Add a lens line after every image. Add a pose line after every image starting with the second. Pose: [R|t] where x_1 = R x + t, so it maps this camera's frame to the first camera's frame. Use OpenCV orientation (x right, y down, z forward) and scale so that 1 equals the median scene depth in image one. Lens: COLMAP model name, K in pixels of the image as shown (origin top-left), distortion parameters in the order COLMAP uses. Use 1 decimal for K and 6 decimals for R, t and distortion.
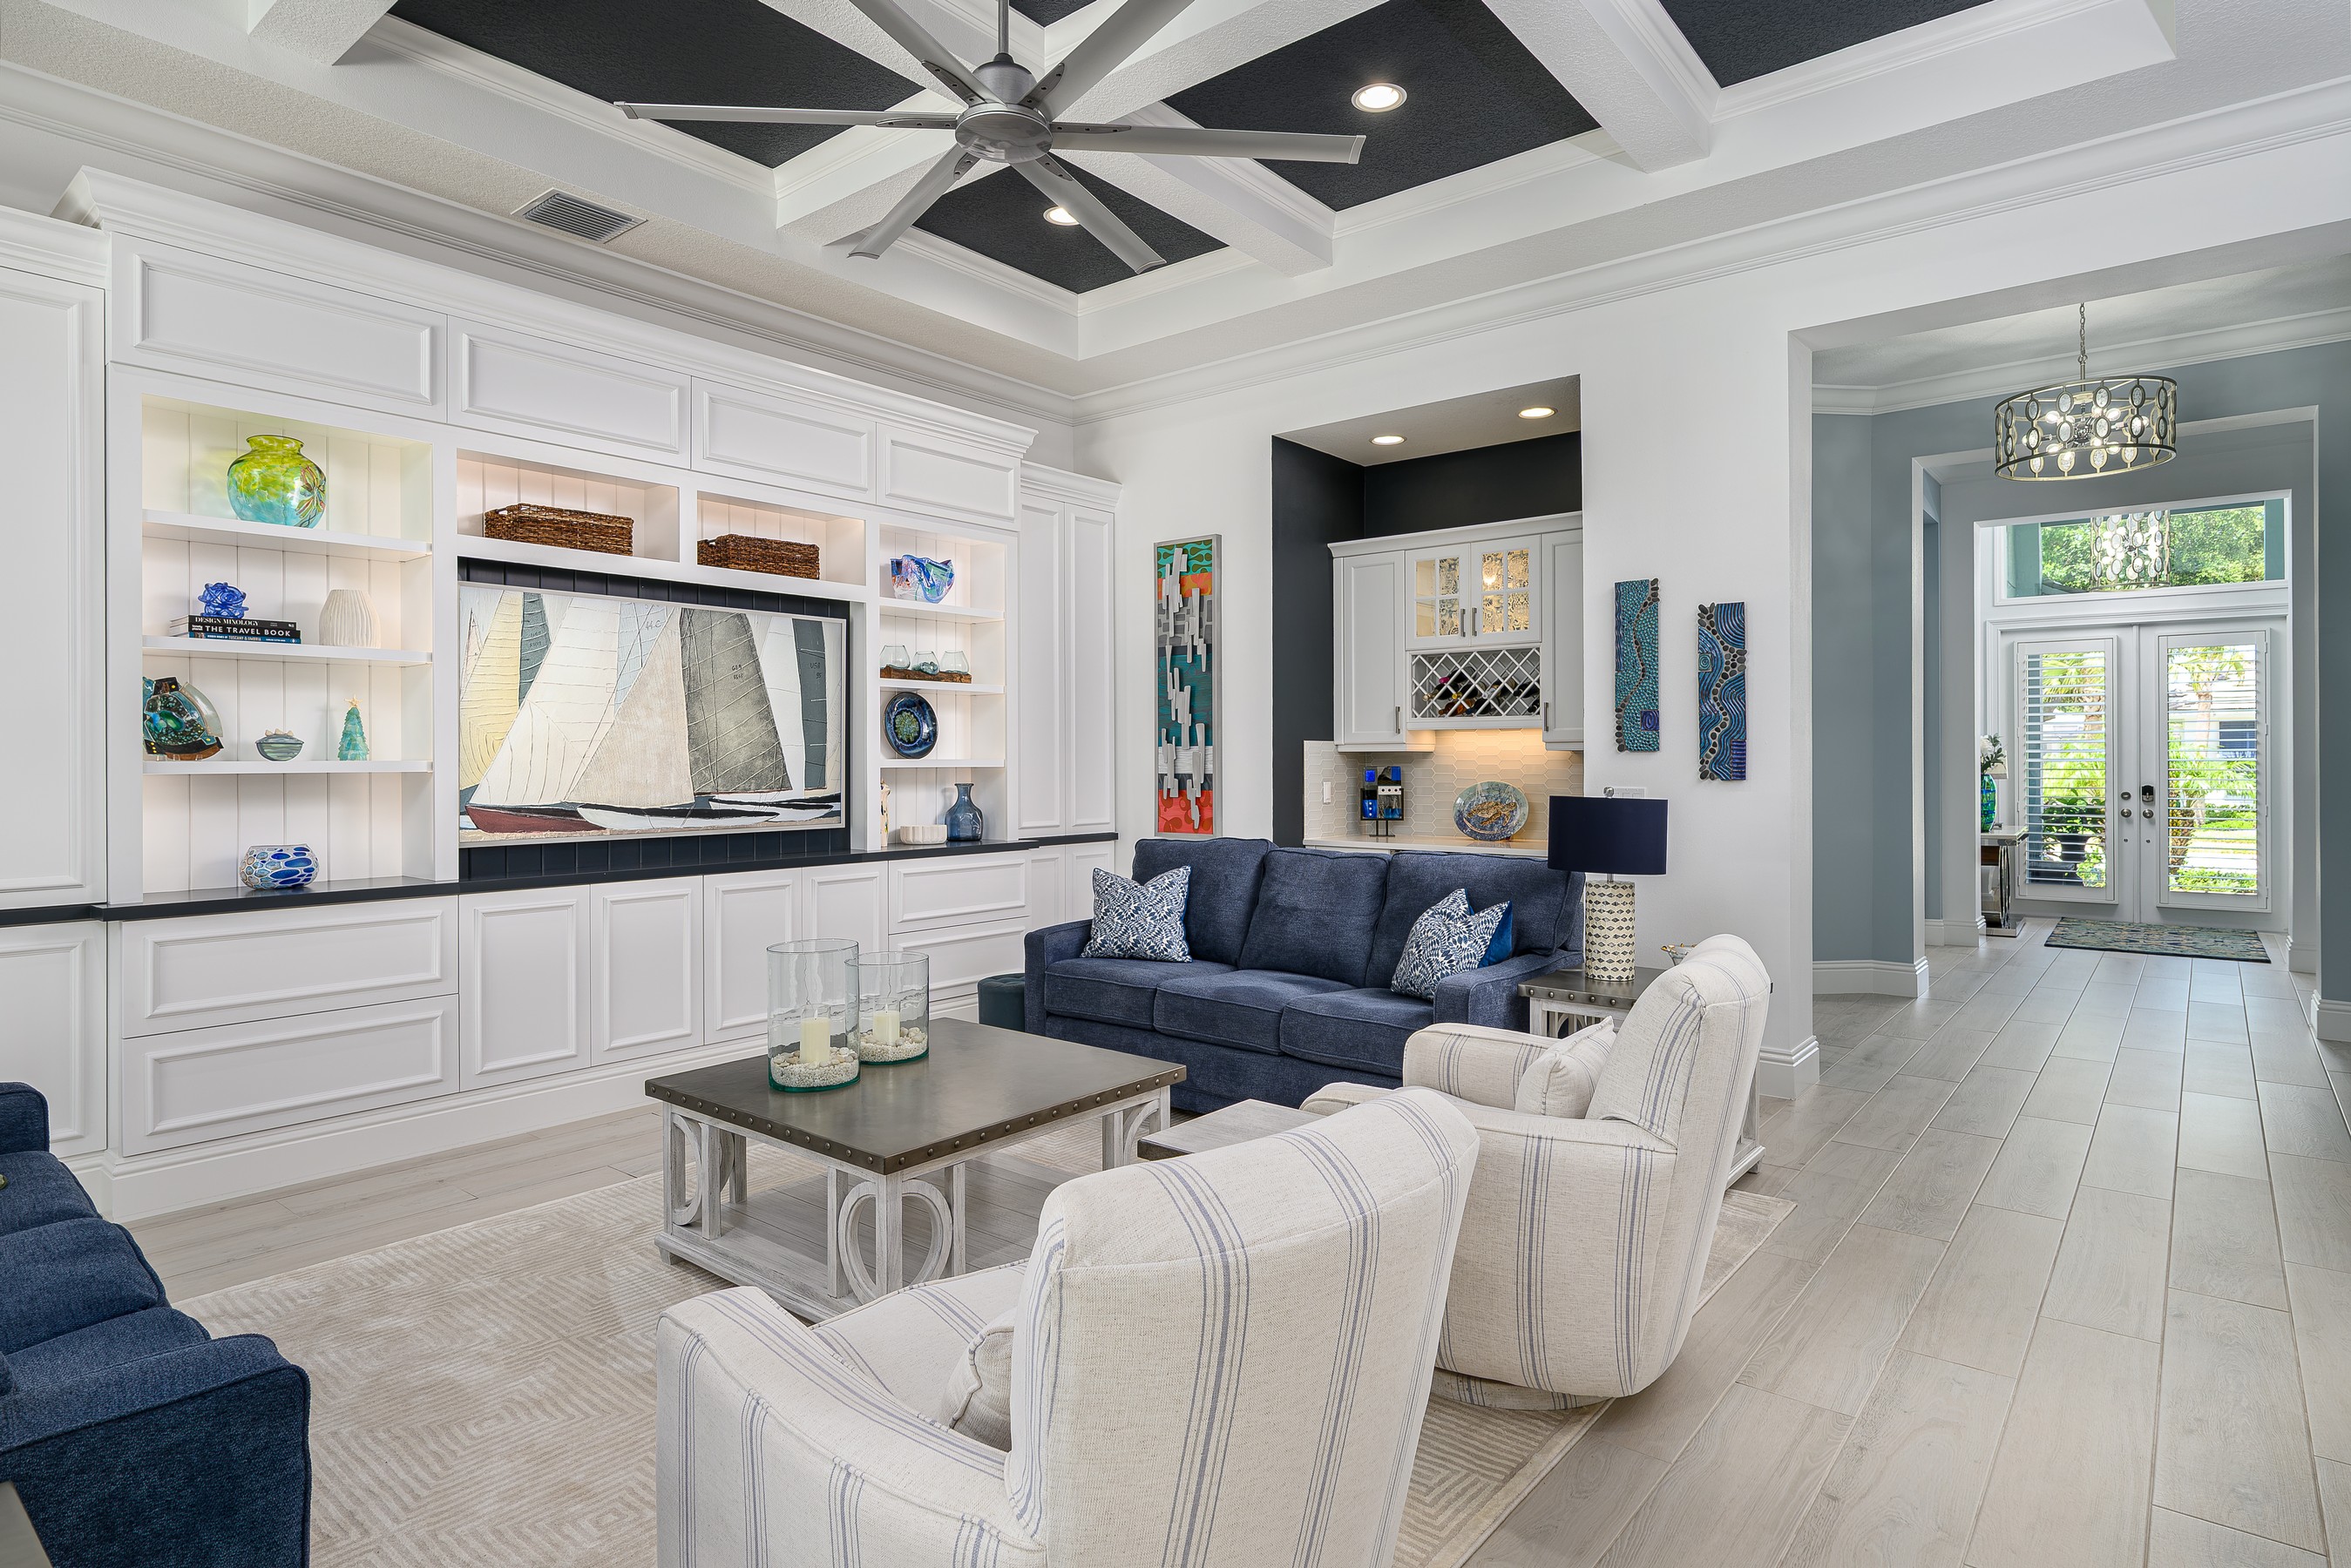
lens RADIAL K [[1256.5, 0, 1195.6], [0, 1256.5, 759.0], [0, 0, 1]] dist [-0.002684, -0.000236]
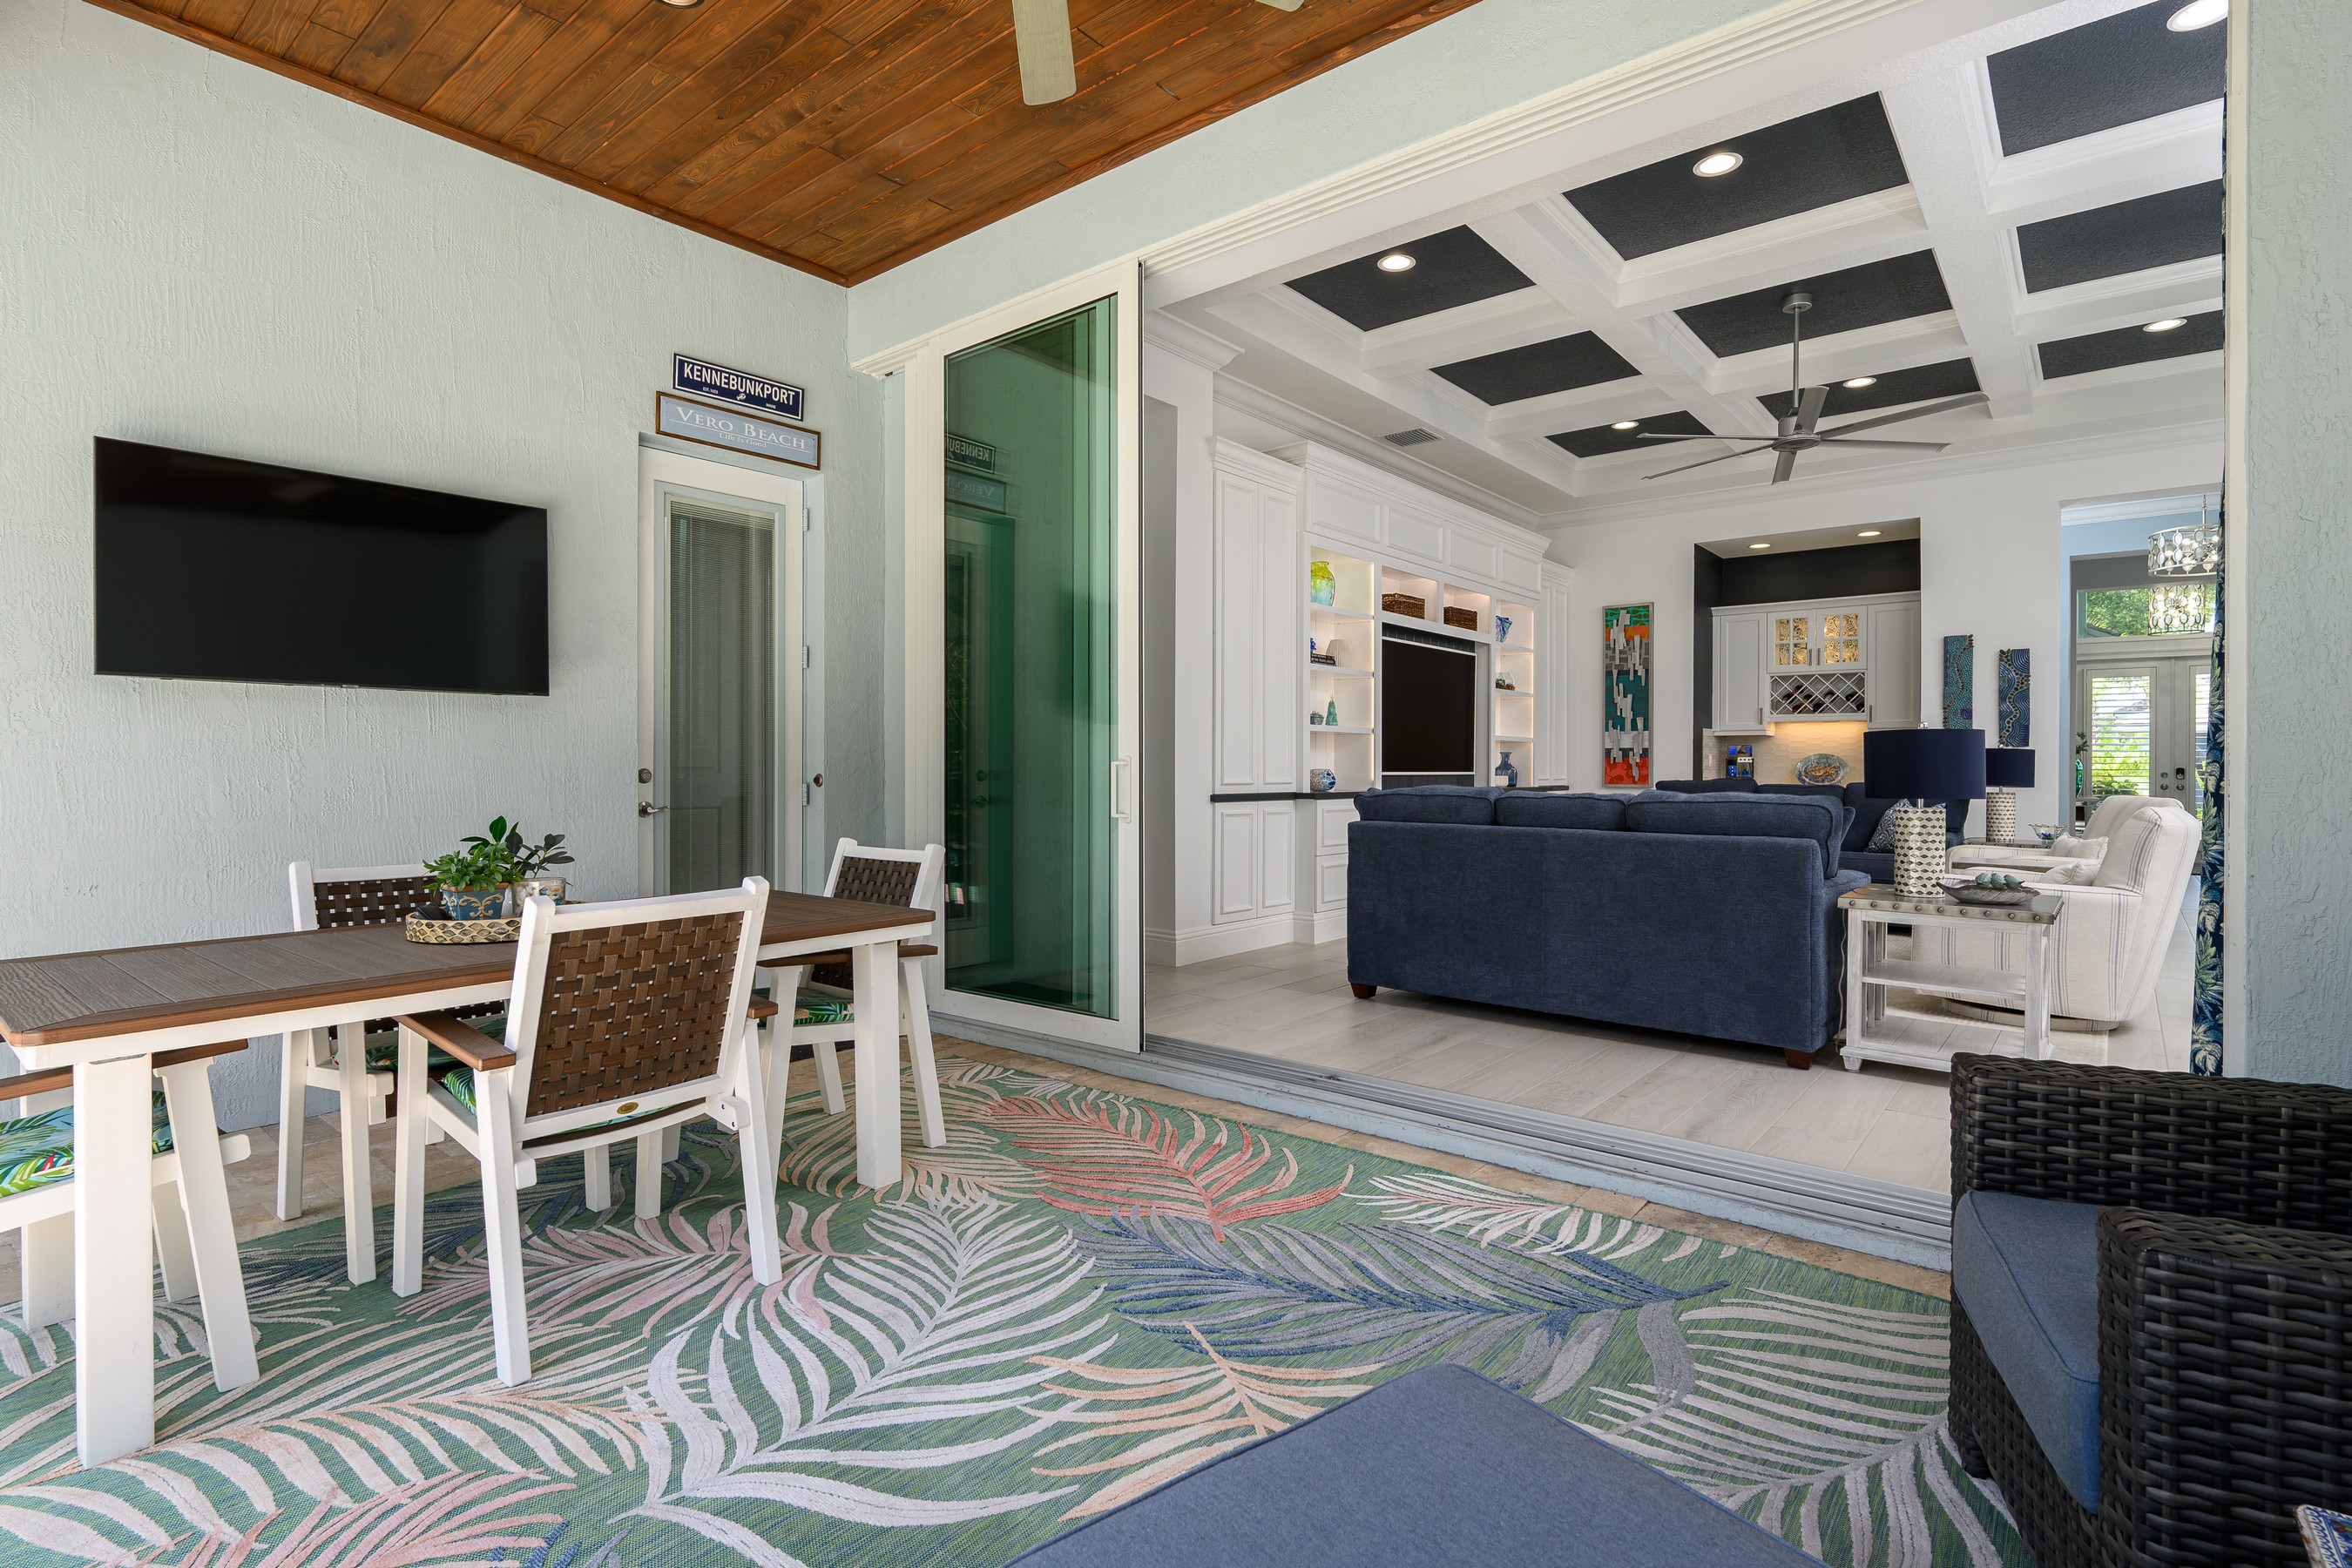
lens RADIAL K [[1172.1, 0, 1170.3], [0, 1172.1, 771.0], [0, 0, 1]] dist [0.003754, 0.001679]
pose [[0.999957, 0.006288, 0.006763, -0.621845], [-0.006298, 0.999979, 0.001585, 0.043689], [-0.006753, -0.001628, 0.999976, -0.530394]]
